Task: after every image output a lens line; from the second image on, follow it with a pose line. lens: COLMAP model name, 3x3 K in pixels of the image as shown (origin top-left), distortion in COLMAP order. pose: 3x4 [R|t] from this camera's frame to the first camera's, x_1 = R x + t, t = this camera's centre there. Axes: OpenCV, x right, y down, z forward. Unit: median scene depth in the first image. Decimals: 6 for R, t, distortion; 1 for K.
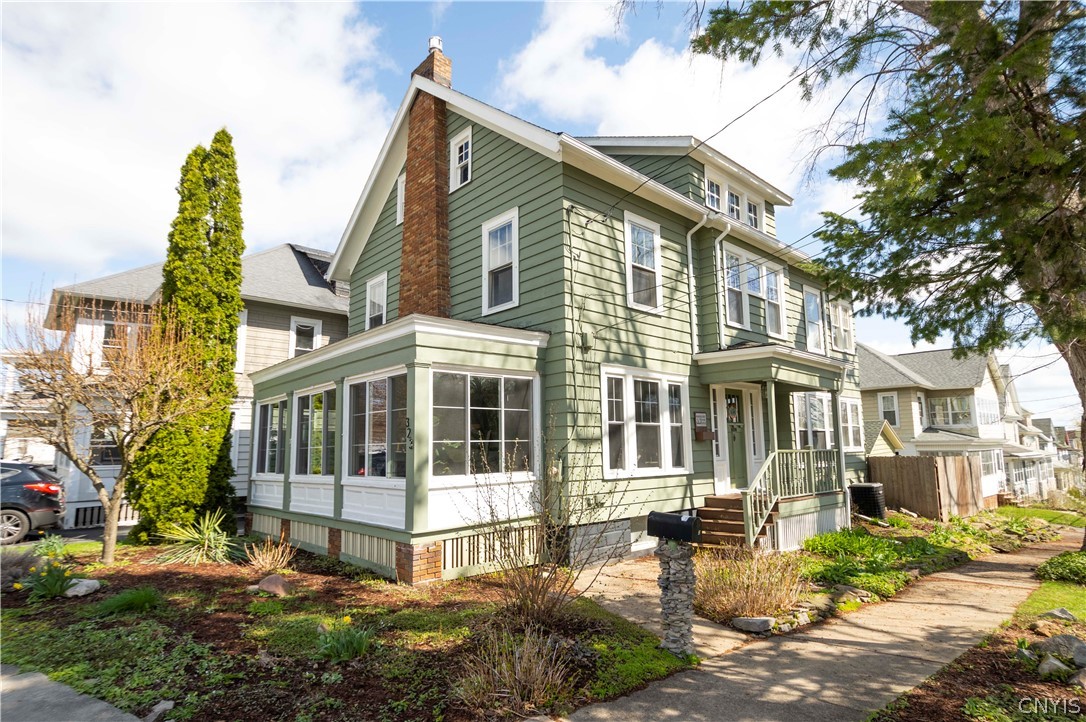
lens RADIAL K [[565.5, 0, 551.9], [0, 565.5, 359.4], [0, 0, 1]] dist [-0.006145, -0.004747]
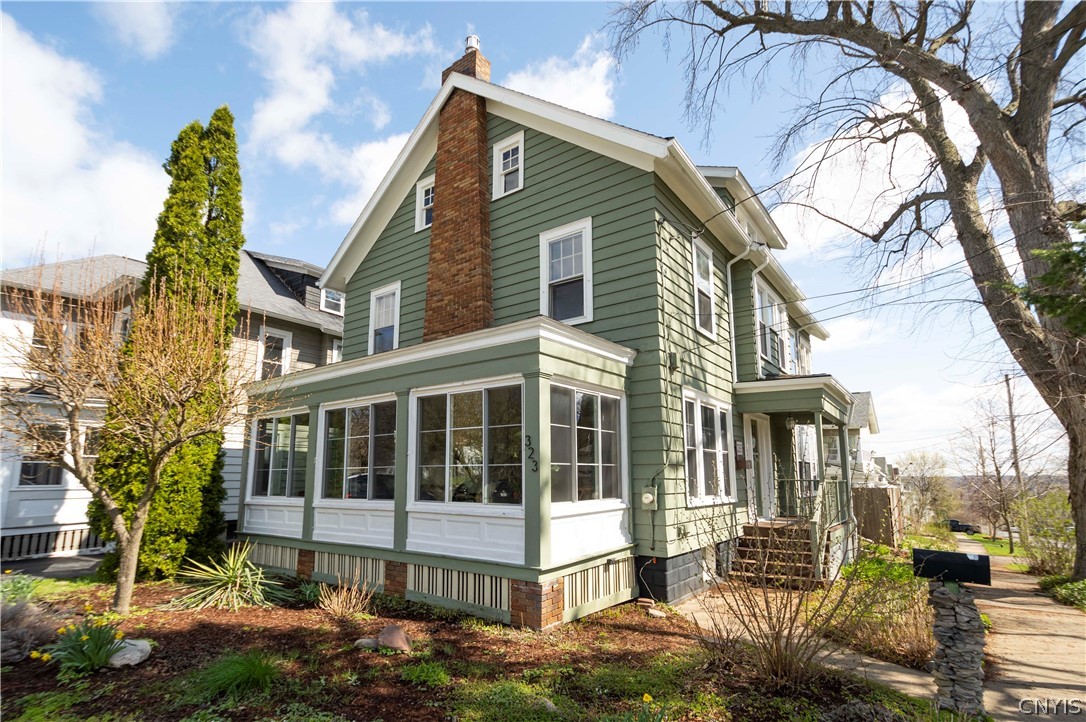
lens RADIAL K [[524.5, 0, 523.9], [0, 524.5, 385.2], [0, 0, 1]] dist [-0.000514, 0.000072]
pose [[0.987078, 0.044327, 0.153987, -0.269869], [-0.042226, 0.998965, -0.016888, 0.027936], [-0.154576, 0.010168, 0.987929, 0.141904]]
